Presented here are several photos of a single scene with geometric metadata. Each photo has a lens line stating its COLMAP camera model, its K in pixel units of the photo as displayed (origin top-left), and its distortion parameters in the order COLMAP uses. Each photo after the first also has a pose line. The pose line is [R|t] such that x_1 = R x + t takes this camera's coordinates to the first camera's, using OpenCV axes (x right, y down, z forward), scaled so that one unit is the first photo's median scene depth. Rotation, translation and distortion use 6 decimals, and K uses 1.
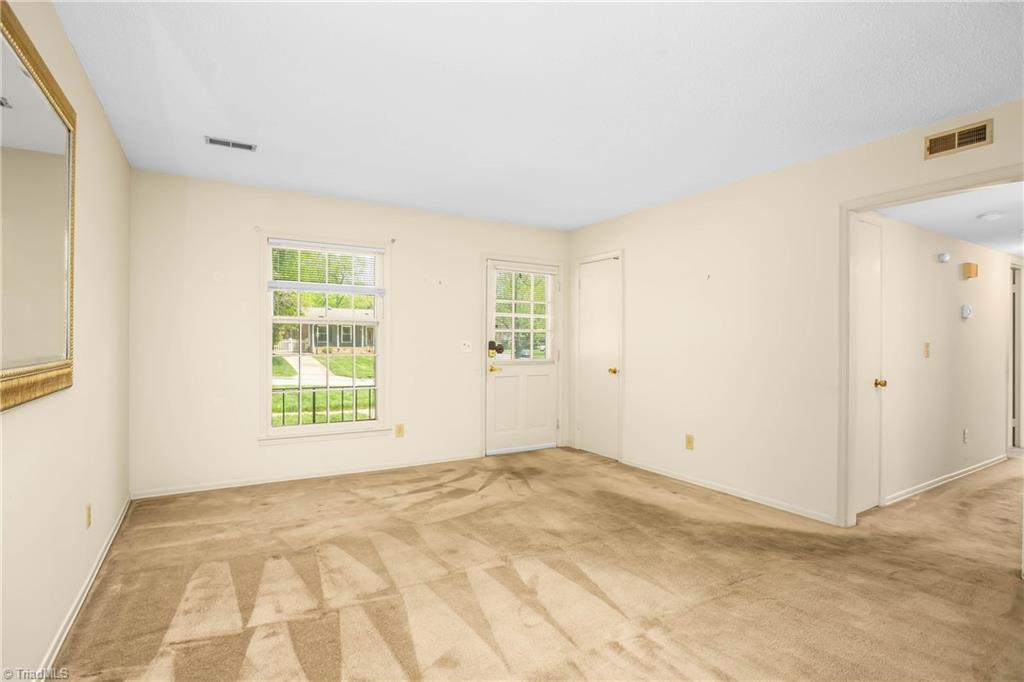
lens RADIAL K [[496.3, 0, 511.5], [0, 496.3, 334.7], [0, 0, 1]] dist [-0.027982, 0.000927]
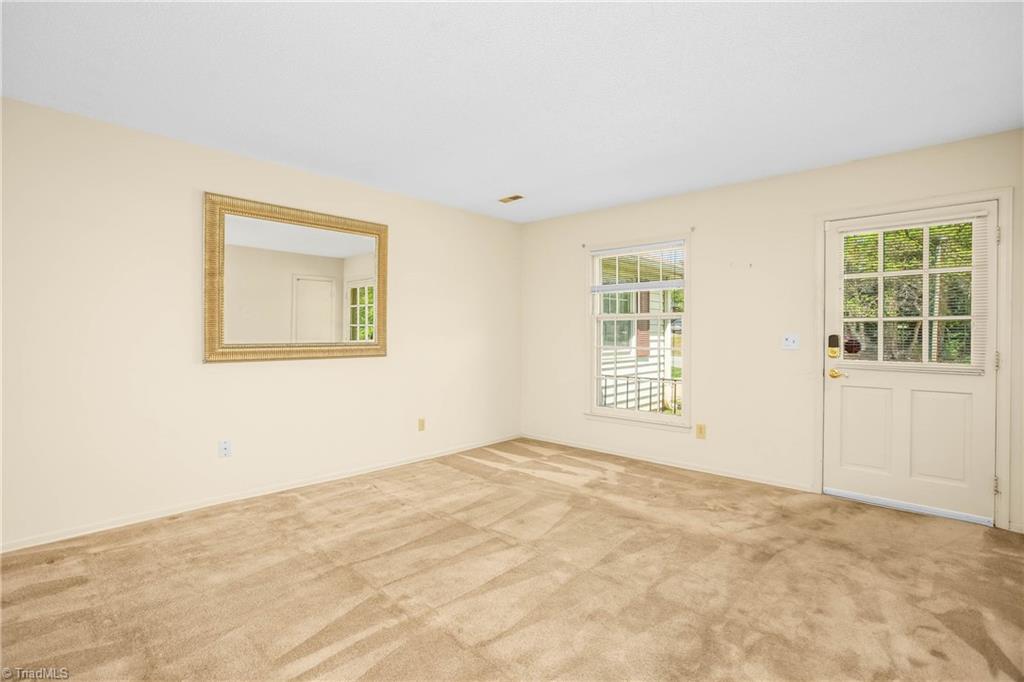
lens RADIAL K [[496.3, 0, 511.5], [0, 496.3, 334.7], [0, 0, 1]] dist [-0.027982, 0.000927]
pose [[0.263503, -0.002205, -0.964656, 0.580142], [0.008033, 0.999968, -0.000092, 0.009352], [0.964625, -0.007725, 0.263513, 0.417249]]
